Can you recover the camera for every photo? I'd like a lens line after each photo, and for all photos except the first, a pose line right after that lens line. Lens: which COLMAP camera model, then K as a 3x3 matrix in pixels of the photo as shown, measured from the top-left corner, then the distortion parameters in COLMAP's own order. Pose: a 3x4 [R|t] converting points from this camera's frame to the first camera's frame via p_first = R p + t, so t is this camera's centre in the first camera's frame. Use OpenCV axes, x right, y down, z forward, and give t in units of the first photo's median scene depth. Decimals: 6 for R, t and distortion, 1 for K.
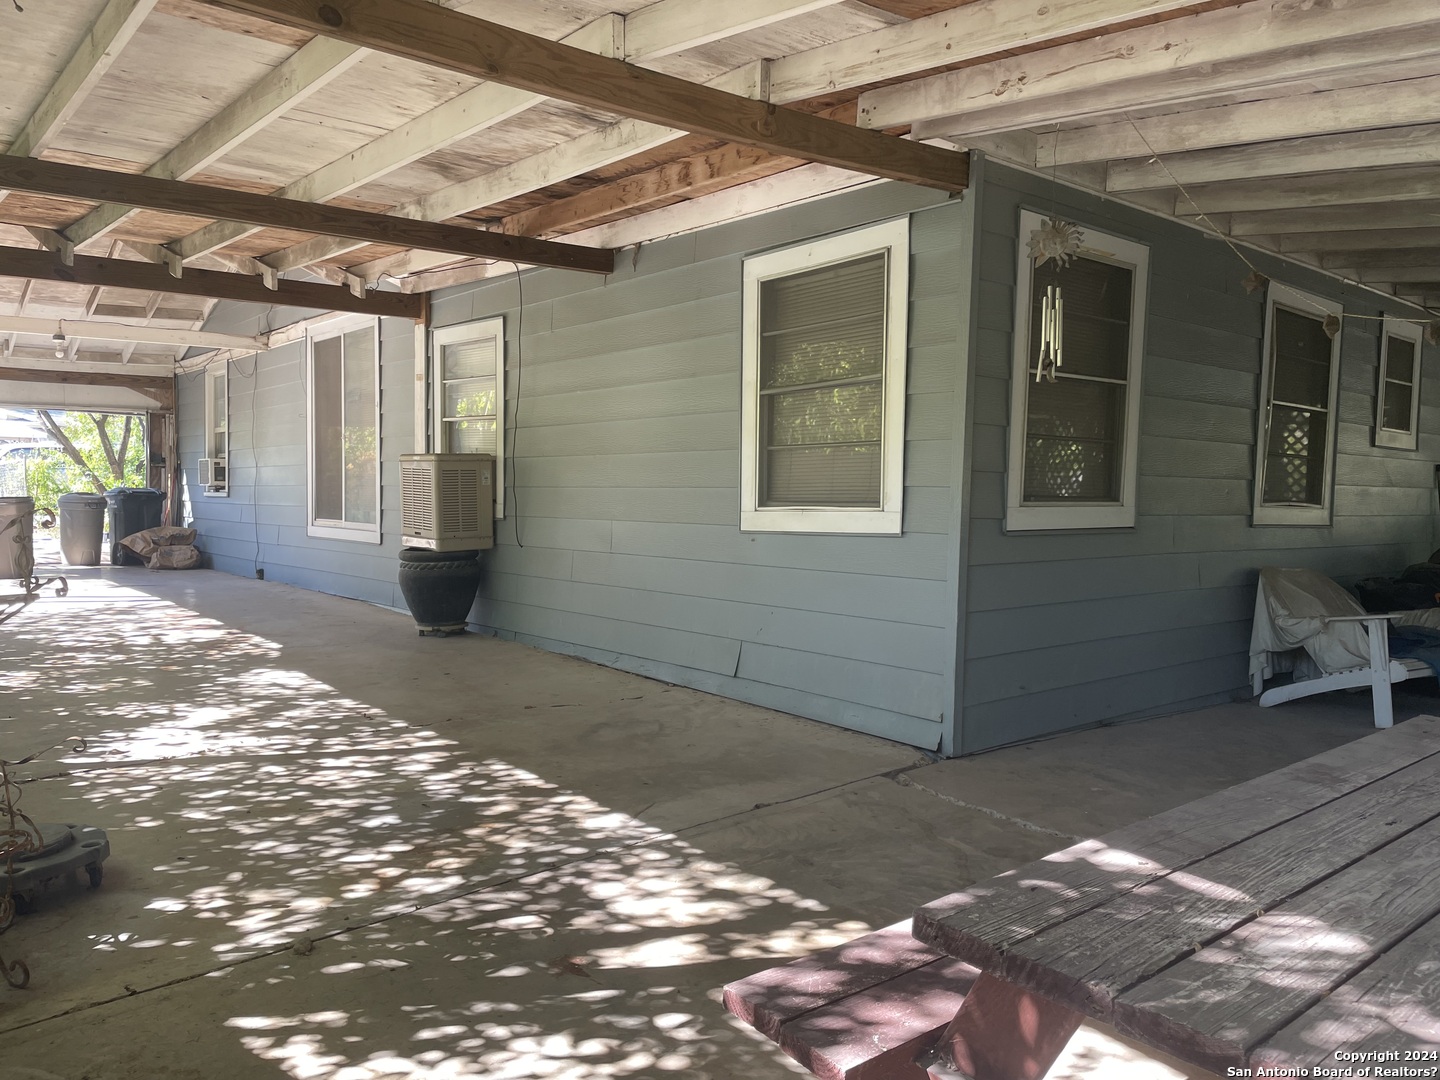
lens RADIAL K [[1091.3, 0, 720.0], [0, 1091.3, 540.0], [0, 0, 1]] dist [-0.001365, -0.000565]
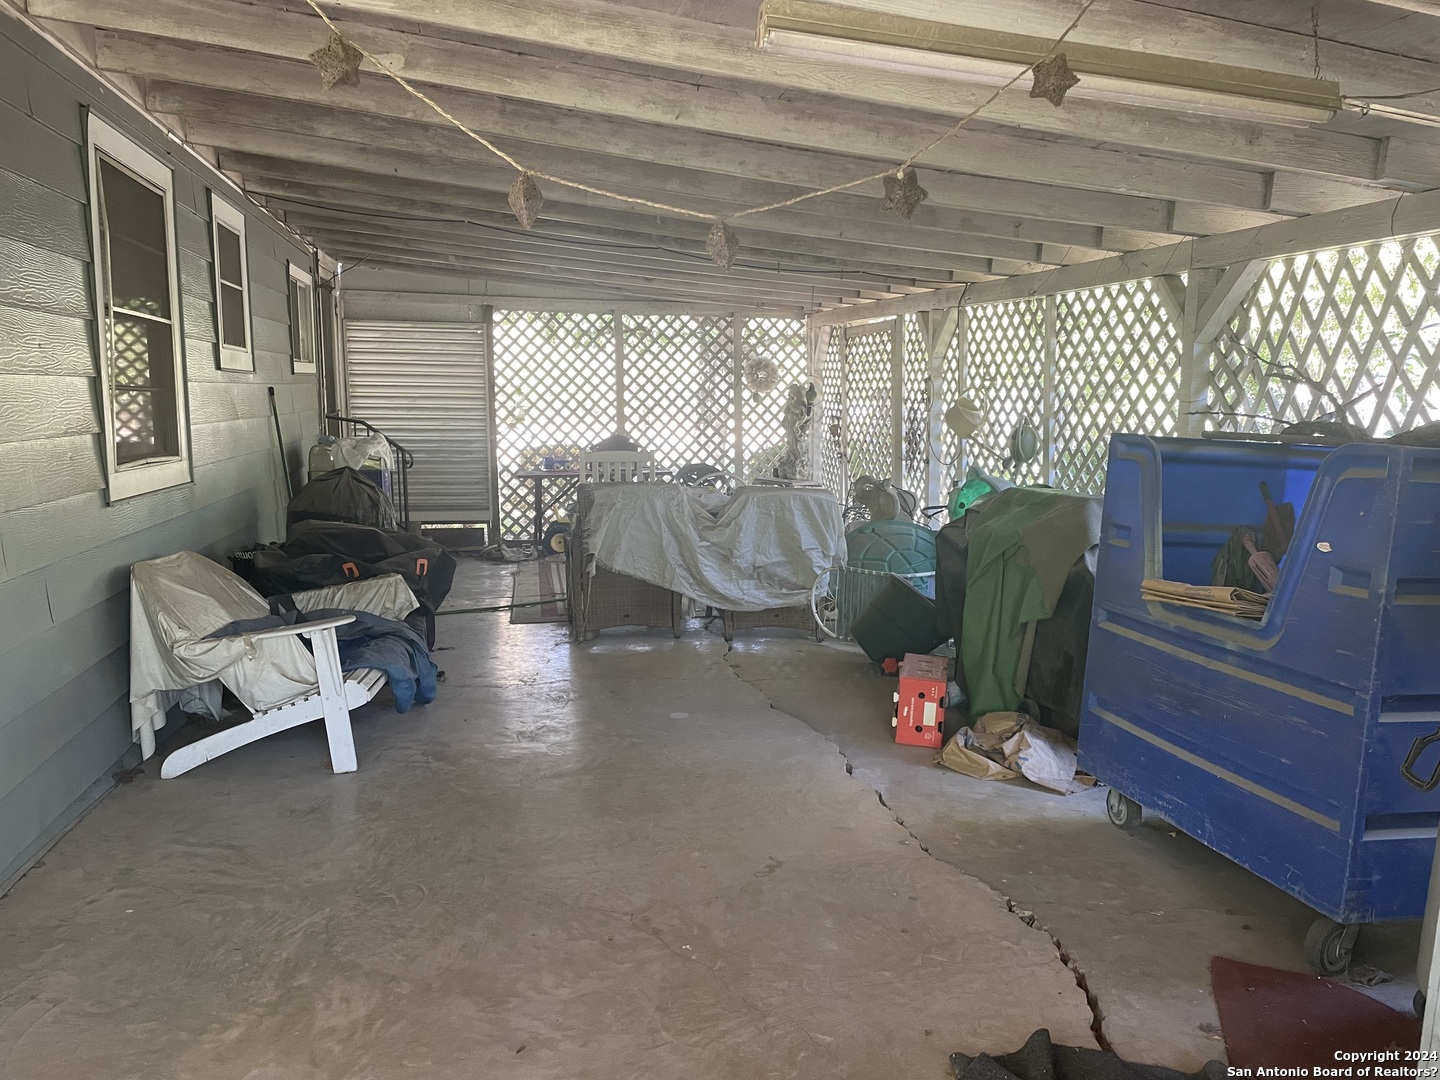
lens RADIAL K [[1091.3, 0, 720.0], [0, 1091.3, 540.0], [0, 0, 1]] dist [-0.001365, -0.000565]
pose [[0.475089, -0.140448, 0.868657, 0.098529], [0.054531, 0.989982, 0.130240, -0.056065], [-0.878246, -0.014507, 0.477988, 0.377365]]
